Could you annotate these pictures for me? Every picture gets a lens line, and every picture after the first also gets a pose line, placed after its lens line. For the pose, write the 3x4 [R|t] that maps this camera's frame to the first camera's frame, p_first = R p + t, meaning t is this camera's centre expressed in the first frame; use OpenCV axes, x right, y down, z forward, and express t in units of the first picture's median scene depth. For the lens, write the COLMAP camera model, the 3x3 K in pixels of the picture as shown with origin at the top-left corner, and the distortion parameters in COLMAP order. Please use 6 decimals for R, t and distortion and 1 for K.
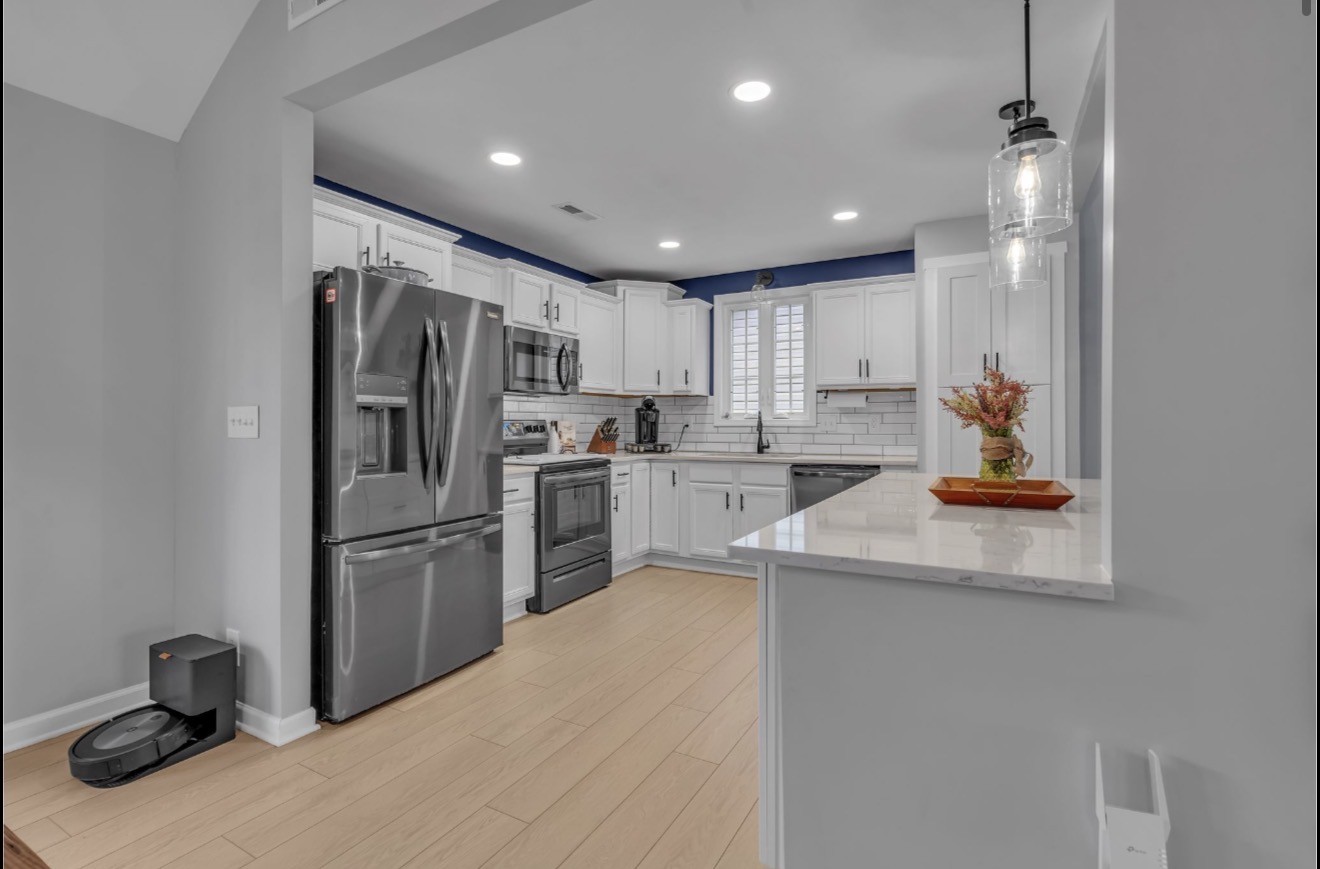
lens RADIAL K [[609.2, 0, 660.0], [0, 609.2, 434.5], [0, 0, 1]] dist [-0.000870, -0.000006]
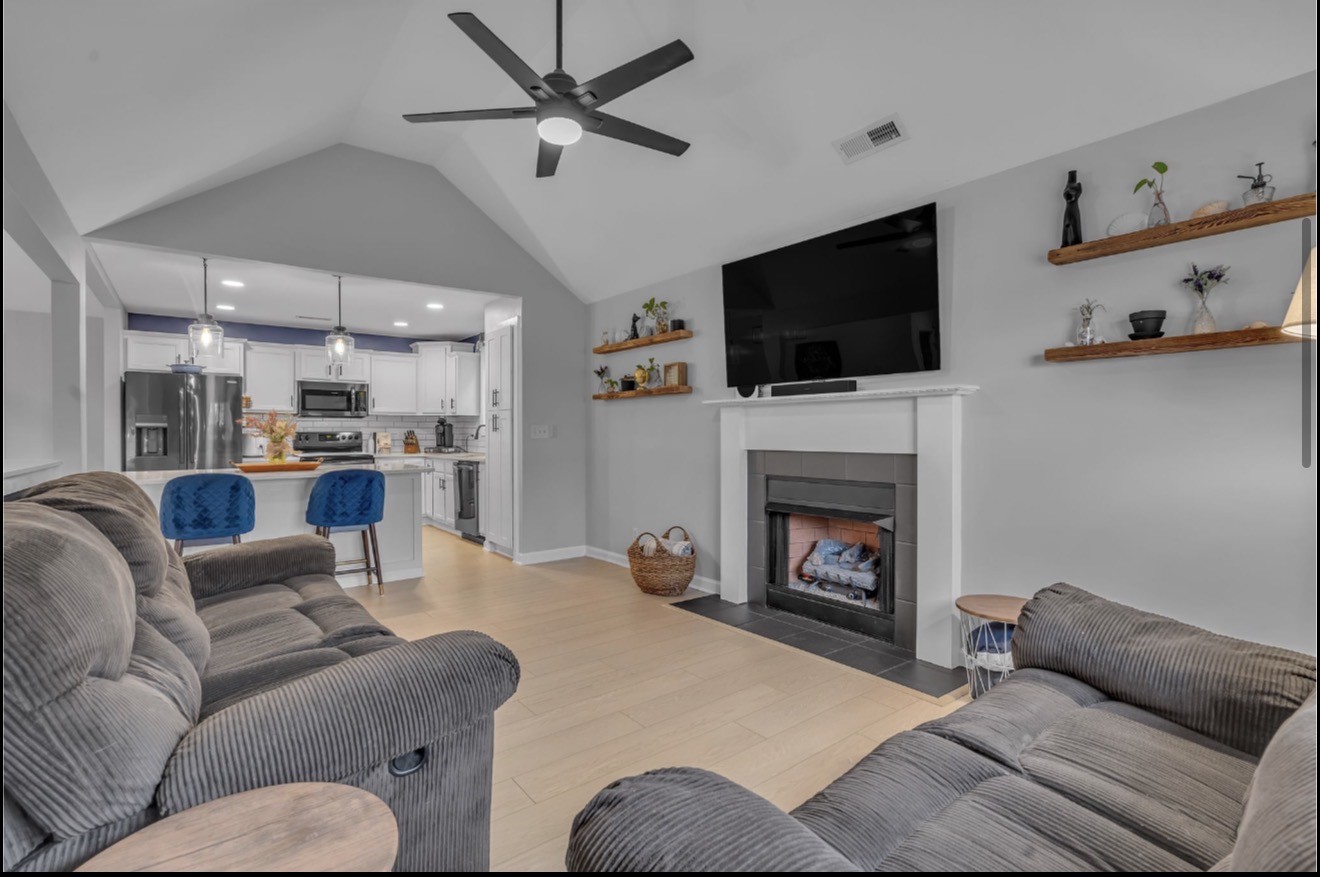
lens RADIAL K [[614.3, 0, 660.0], [0, 614.3, 438.5], [0, 0, 1]] dist [0.001127, 0.000034]
pose [[0.917033, 0.000822, -0.398811, 1.201181], [-0.004397, 0.999958, -0.008049, 0.003534], [0.398788, 0.009135, 0.916998, -0.208030]]
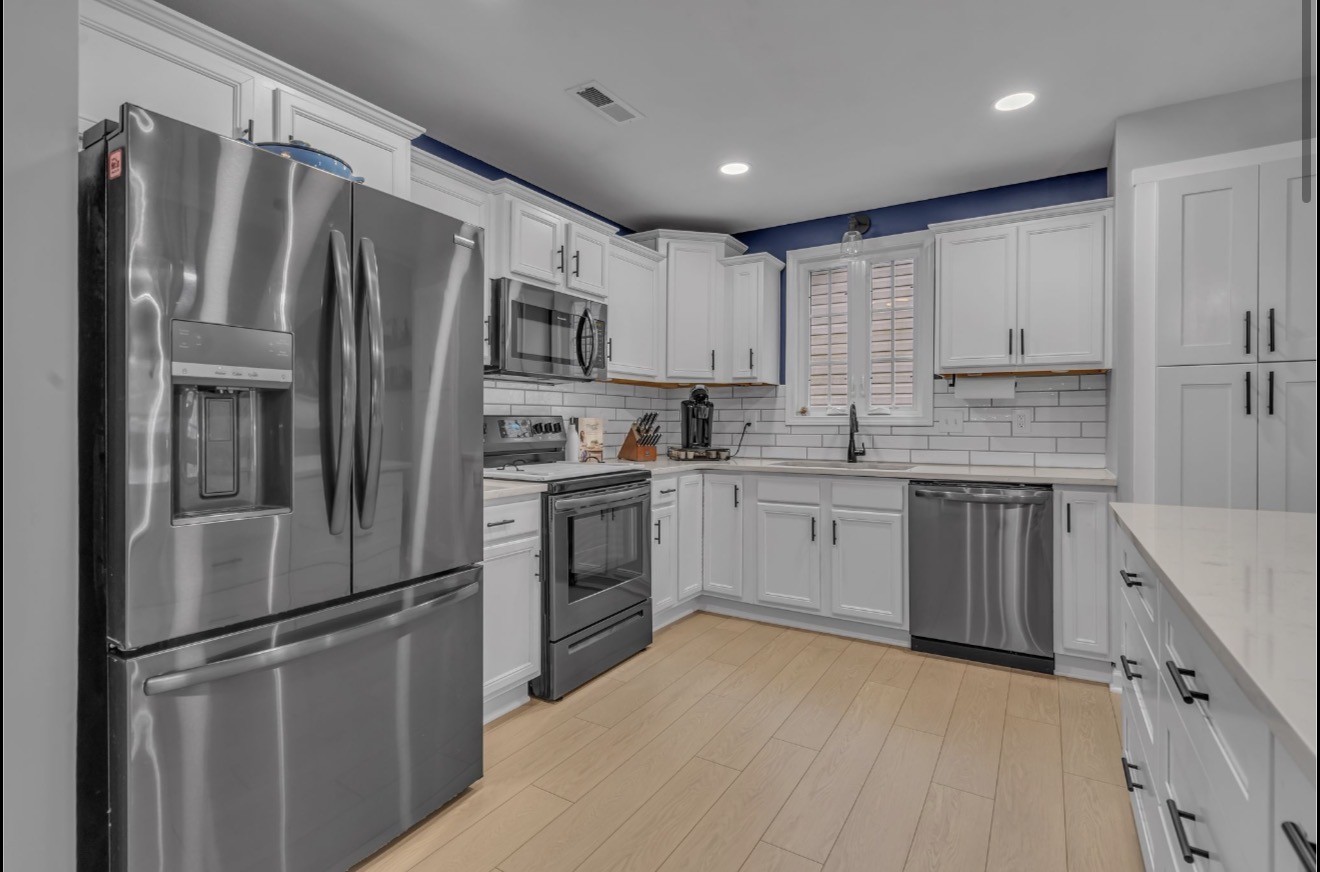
lens RADIAL K [[614.3, 0, 660.0], [0, 614.3, 436.0], [0, 0, 1]] dist [0.001127, 0.000034]
pose [[0.998762, 0.003149, -0.049649, -0.032082], [-0.002951, 0.999987, 0.004057, -0.002968], [0.049662, -0.003906, 0.998758, 0.258861]]
